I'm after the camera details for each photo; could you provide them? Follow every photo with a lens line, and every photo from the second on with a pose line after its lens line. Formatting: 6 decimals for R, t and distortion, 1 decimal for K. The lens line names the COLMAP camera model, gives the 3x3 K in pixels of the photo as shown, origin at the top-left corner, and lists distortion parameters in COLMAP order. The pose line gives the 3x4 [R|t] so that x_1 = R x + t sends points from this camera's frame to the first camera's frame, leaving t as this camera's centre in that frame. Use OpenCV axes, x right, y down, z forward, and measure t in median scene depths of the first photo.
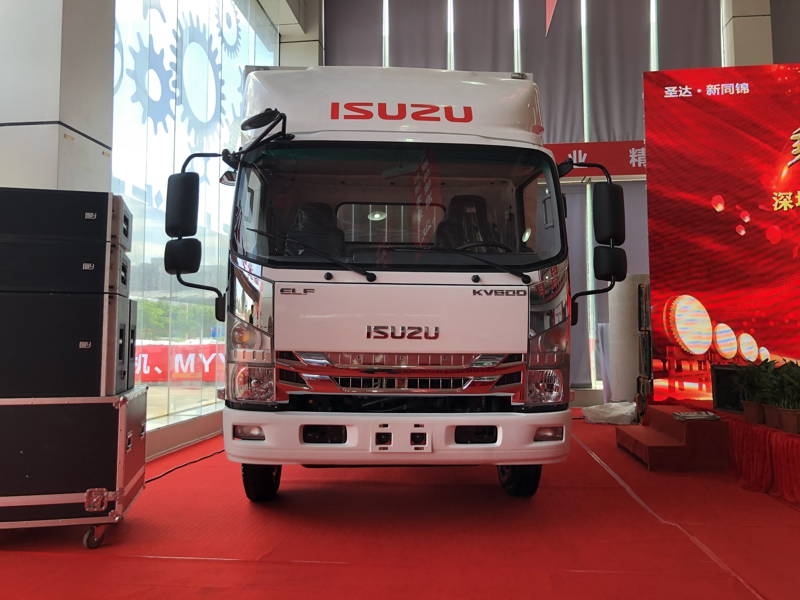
lens RADIAL K [[655.8, 0, 397.2], [0, 655.8, 301.3], [0, 0, 1]] dist [0.012532, 0.005940]
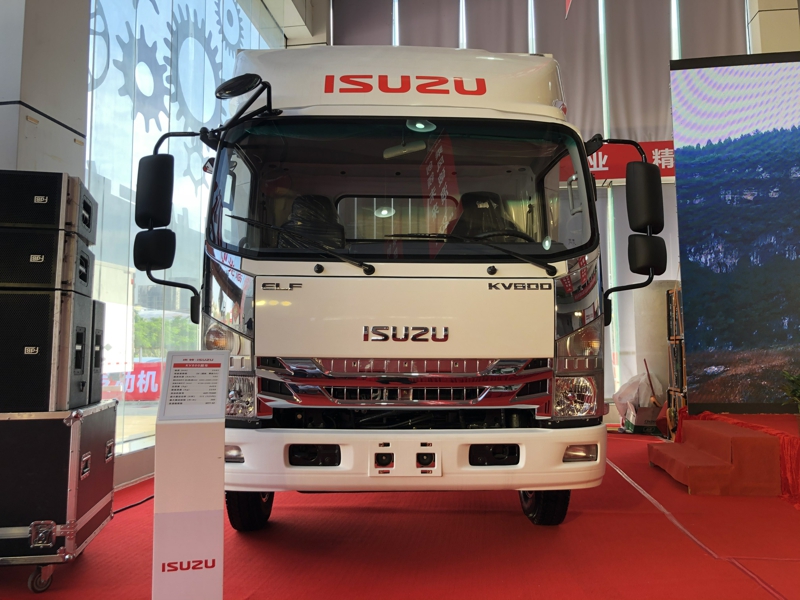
lens RADIAL K [[655.4, 0, 403.9], [0, 655.4, 299.5], [0, 0, 1]] dist [0.006805, 0.004633]
pose [[0.999857, -0.007780, -0.014986, 0.018060], [0.007342, 0.999551, -0.029048, 0.027192], [0.015205, 0.028934, 0.999466, 0.149989]]
